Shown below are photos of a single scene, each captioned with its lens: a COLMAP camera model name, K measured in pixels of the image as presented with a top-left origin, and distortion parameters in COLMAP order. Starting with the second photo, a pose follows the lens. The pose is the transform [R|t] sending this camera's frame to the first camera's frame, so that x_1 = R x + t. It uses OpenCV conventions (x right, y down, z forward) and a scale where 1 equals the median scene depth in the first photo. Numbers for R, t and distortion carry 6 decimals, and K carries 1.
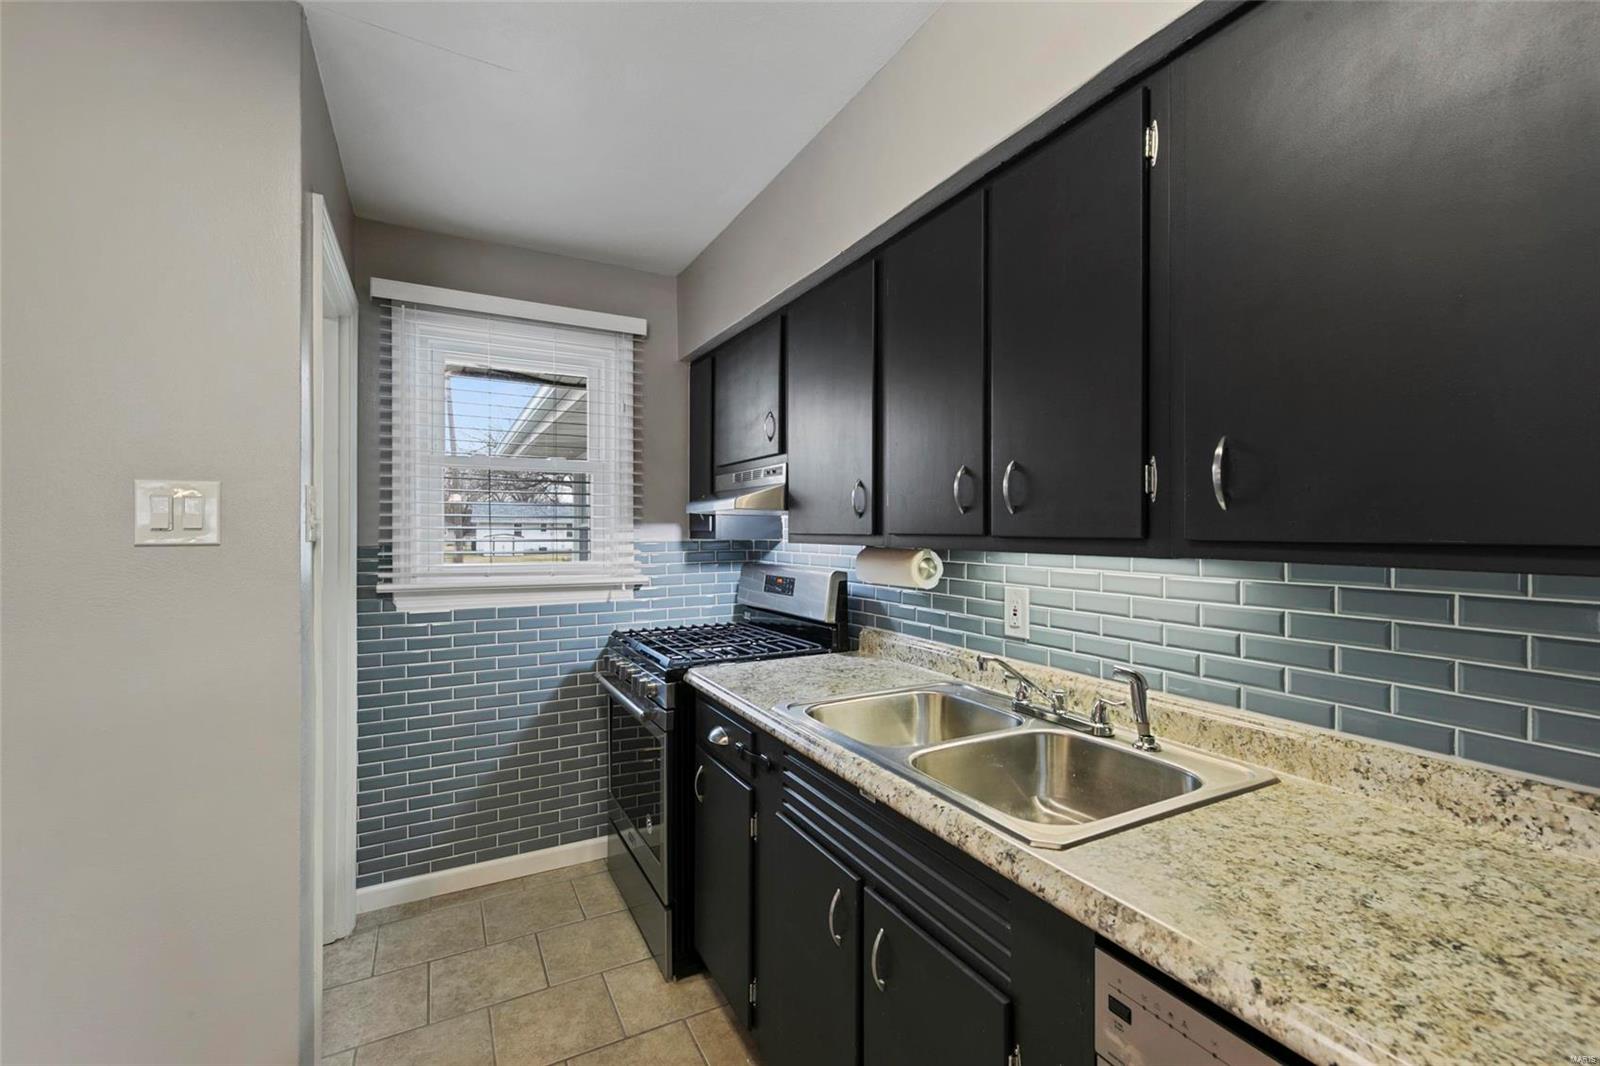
lens RADIAL K [[682.6, 0, 812.7], [0, 682.6, 530.0], [0, 0, 1]] dist [0.011065, -0.001783]
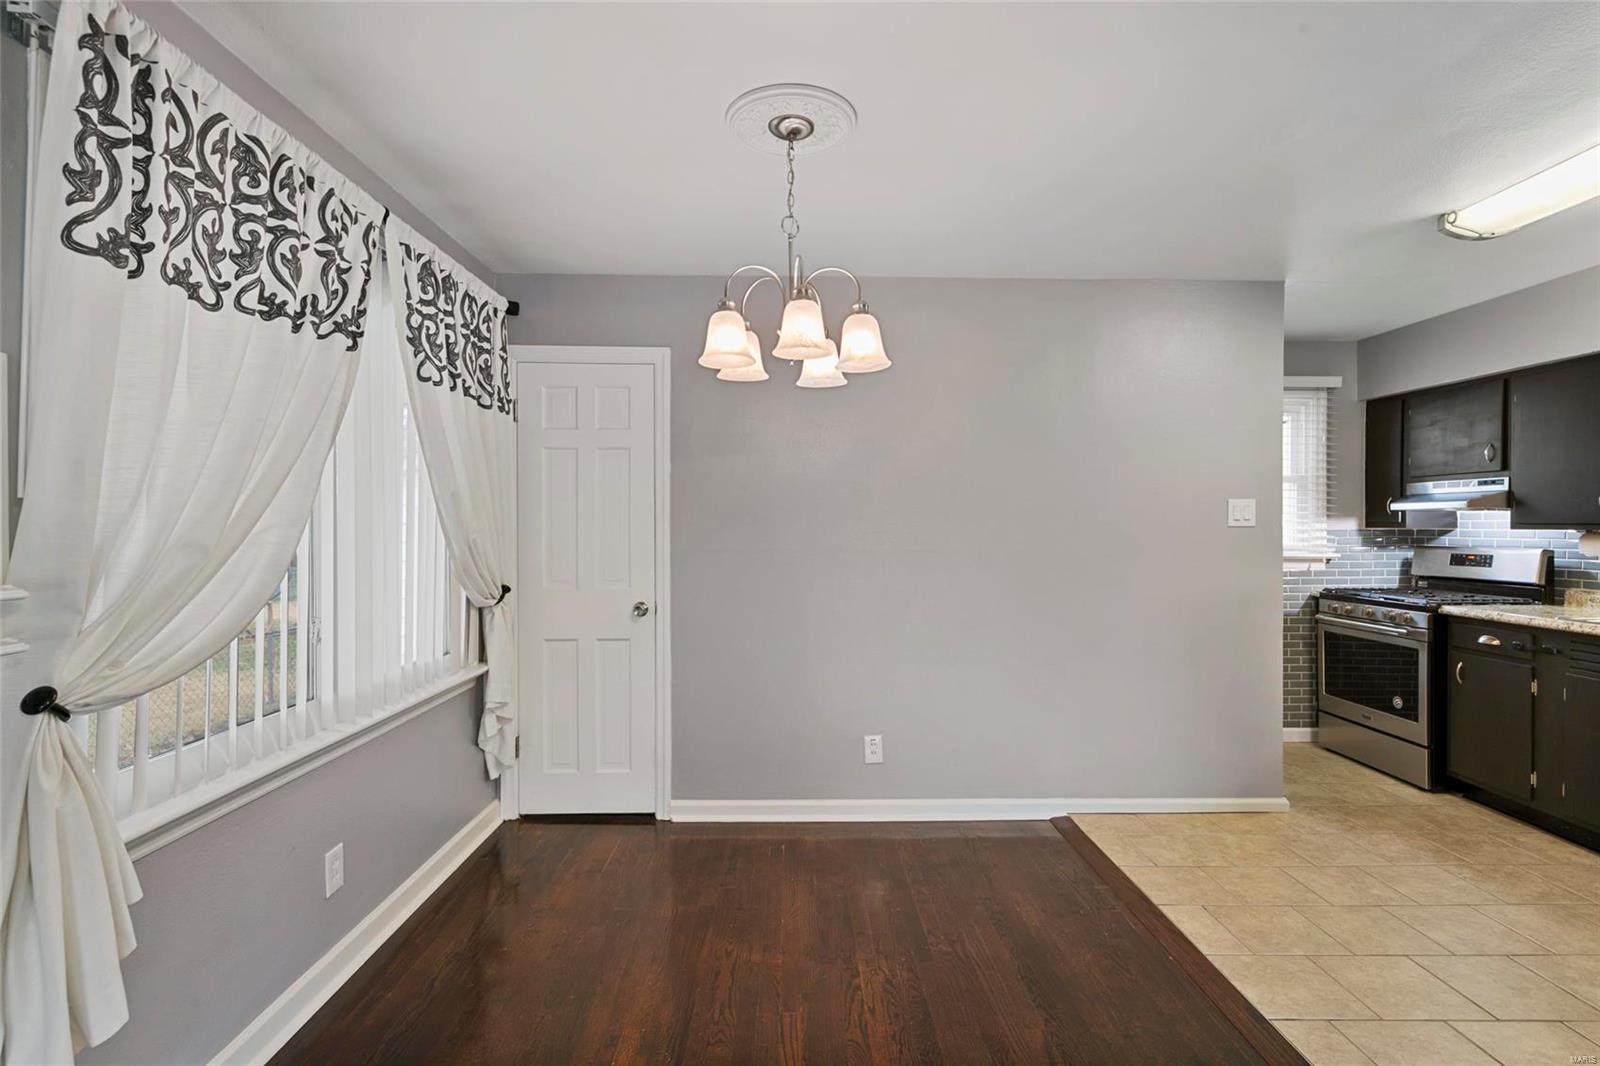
lens RADIAL K [[759.6, 0, 807.0], [0, 759.6, 530.1], [0, 0, 1]] dist [0.004255, -0.000319]
pose [[0.884274, 0.003574, -0.466955, -0.677969], [-0.000630, 0.999979, 0.006461, 0.011161], [0.466968, -0.005418, 0.884258, -1.328798]]
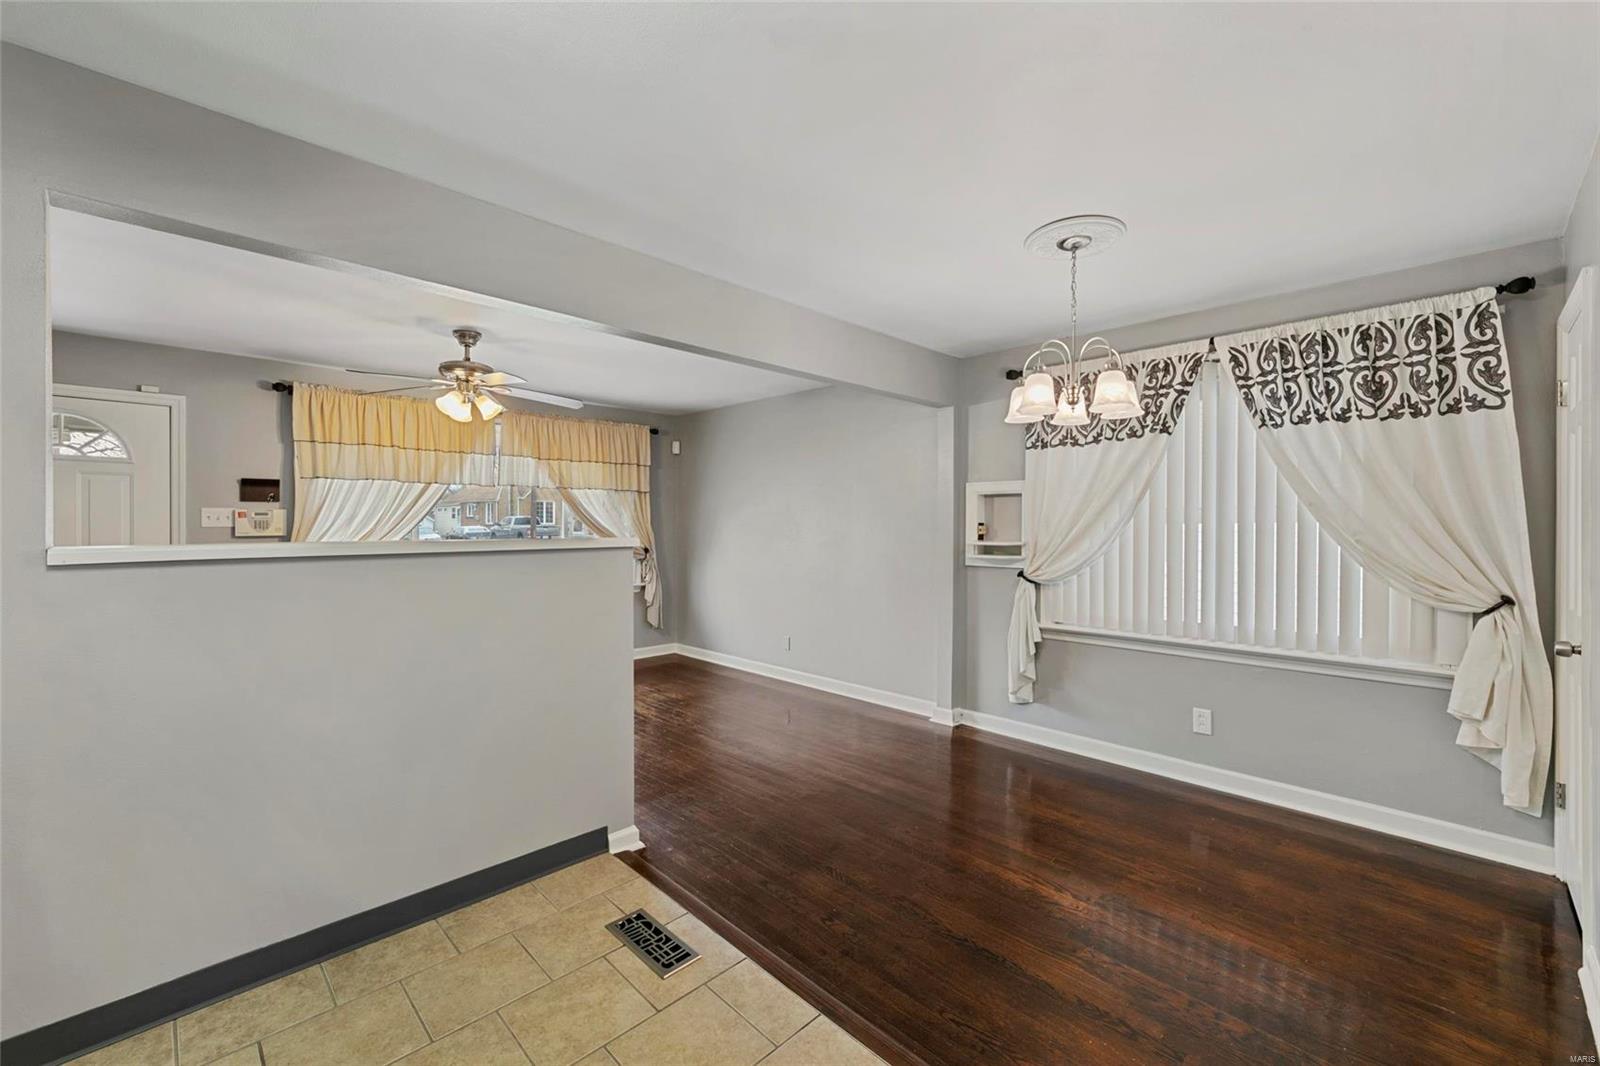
lens RADIAL K [[645.4, 0, 805.5], [0, 645.4, 527.8], [0, 0, 1]] dist [0.003360, 0.000219]
pose [[-0.960053, -0.003195, -0.279801, -0.346698], [-0.005011, 0.999971, 0.005774, 0.005989], [0.279774, 0.006945, -0.960041, 0.629359]]
